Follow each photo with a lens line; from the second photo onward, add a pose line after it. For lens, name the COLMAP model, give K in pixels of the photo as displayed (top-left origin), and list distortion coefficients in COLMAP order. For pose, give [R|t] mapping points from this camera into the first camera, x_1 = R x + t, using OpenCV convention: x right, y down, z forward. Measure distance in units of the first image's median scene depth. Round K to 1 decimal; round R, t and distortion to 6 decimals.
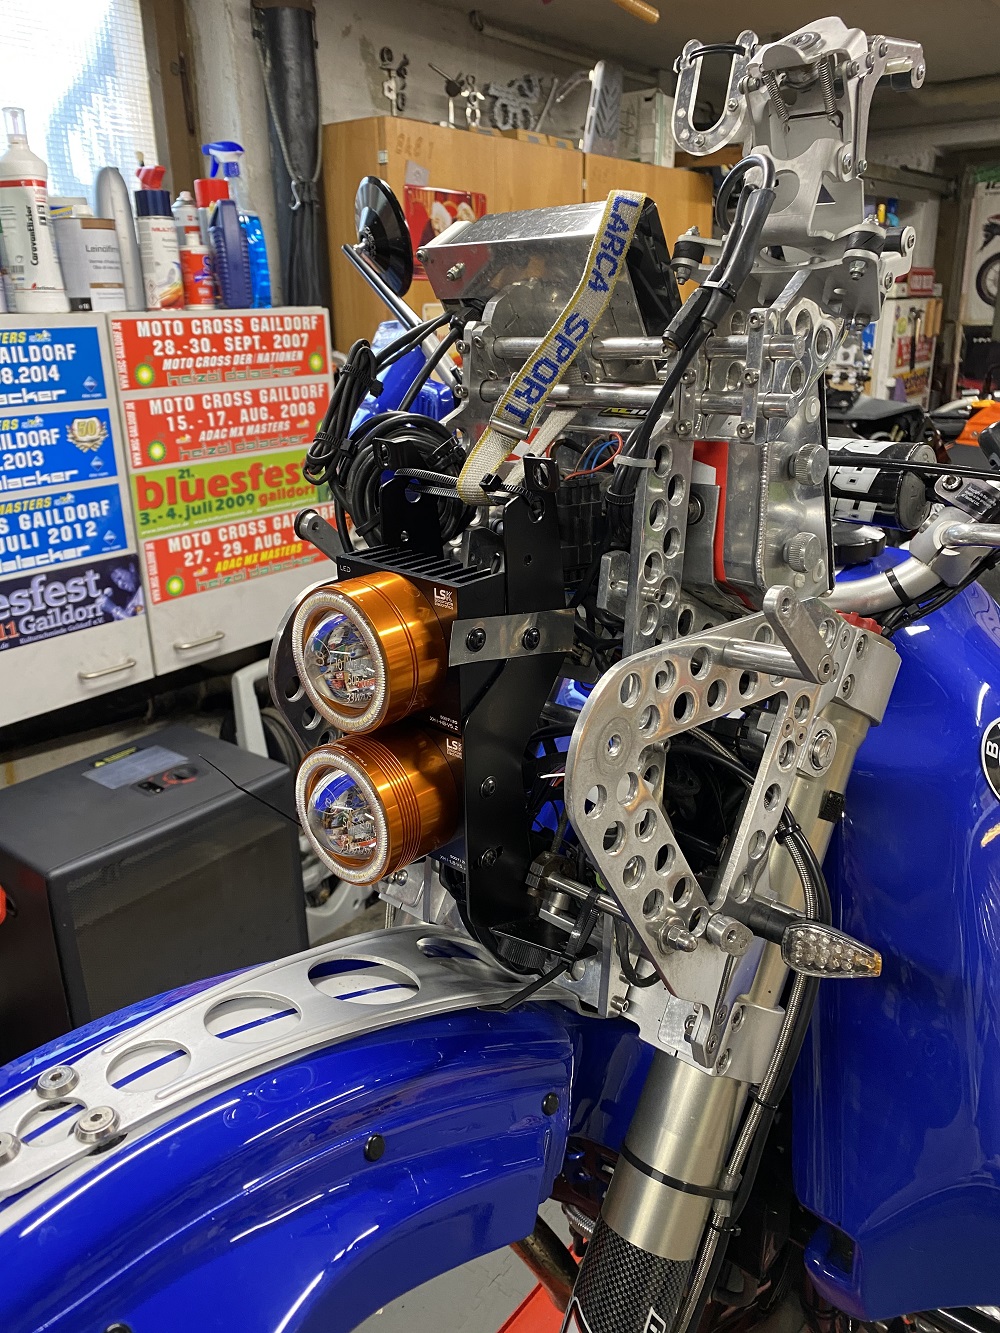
lens RADIAL K [[1040.8, 0, 492.5], [0, 1040.8, 676.2], [0, 0, 1]] dist [0.010554, -0.004926]
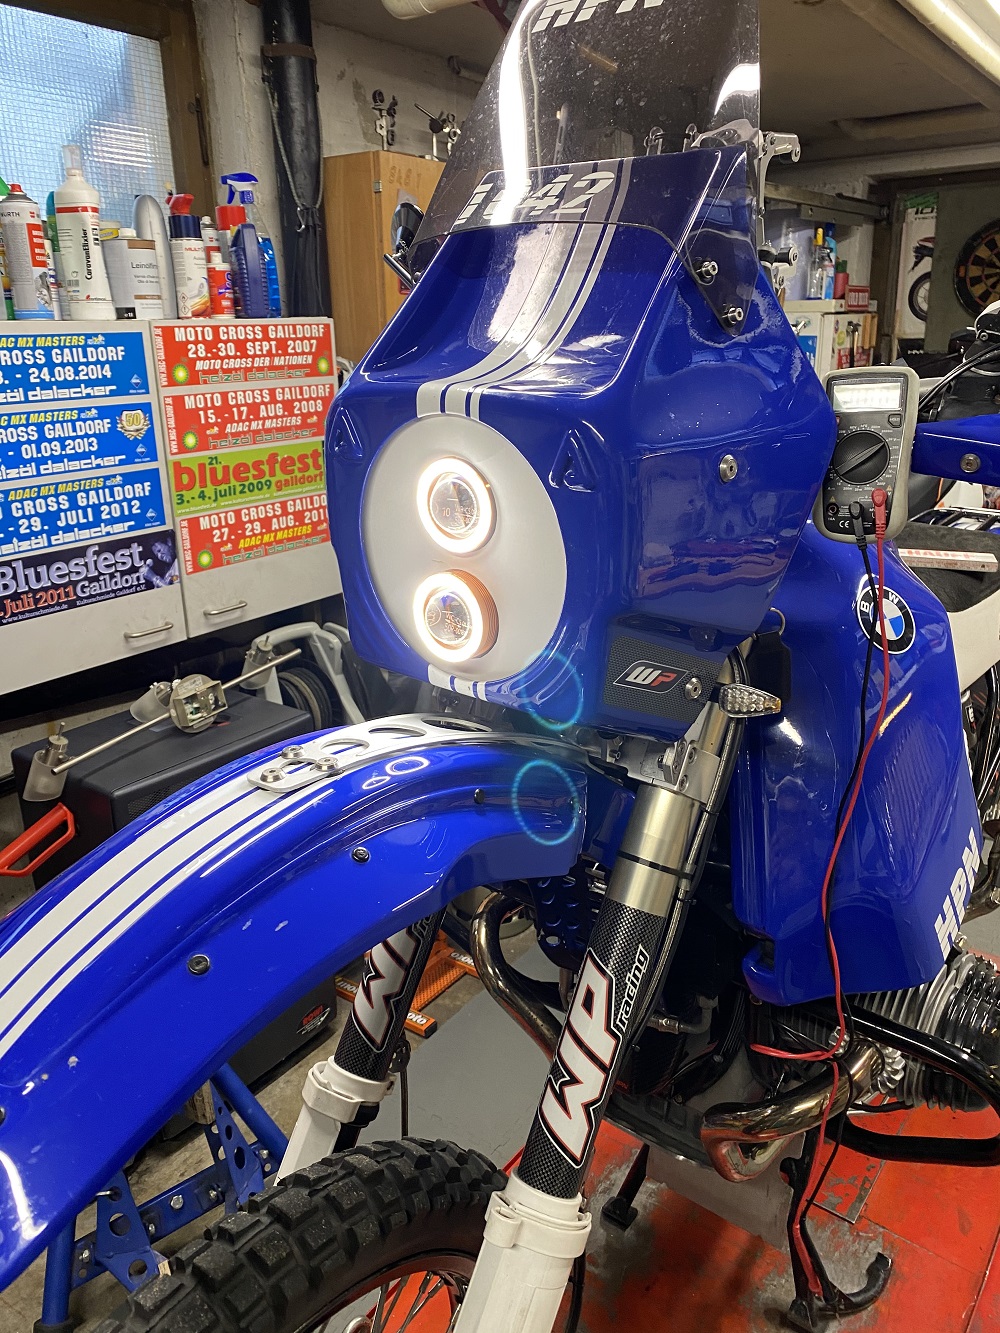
lens RADIAL K [[1037.9, 0, 500.0], [0, 1037.9, 666.5], [0, 0, 1]] dist [0.036445, -0.052831]
pose [[0.999041, -0.013670, 0.041592, -0.031033], [0.014680, 0.999602, -0.024086, 0.062956], [-0.041247, 0.024673, 0.998844, -0.148375]]
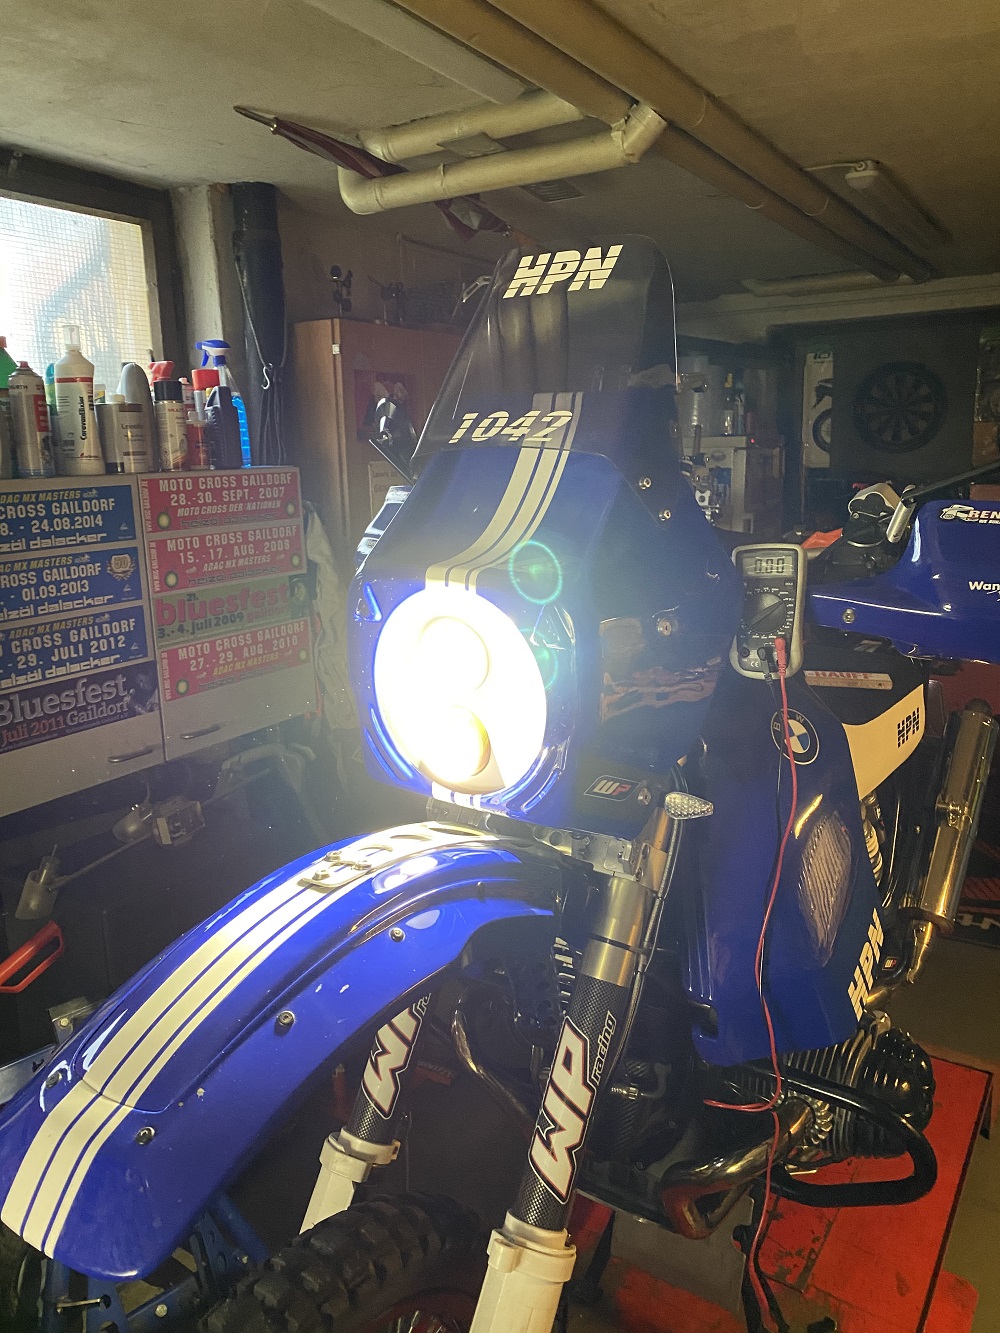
lens RADIAL K [[1037.9, 0, 500.0], [0, 1037.9, 666.5], [0, 0, 1]] dist [0.036445, -0.052831]
pose [[0.993968, -0.026634, 0.106389, -0.062271], [0.040293, 0.990906, -0.128378, 0.061992], [-0.102002, 0.131891, 0.986002, -0.252012]]
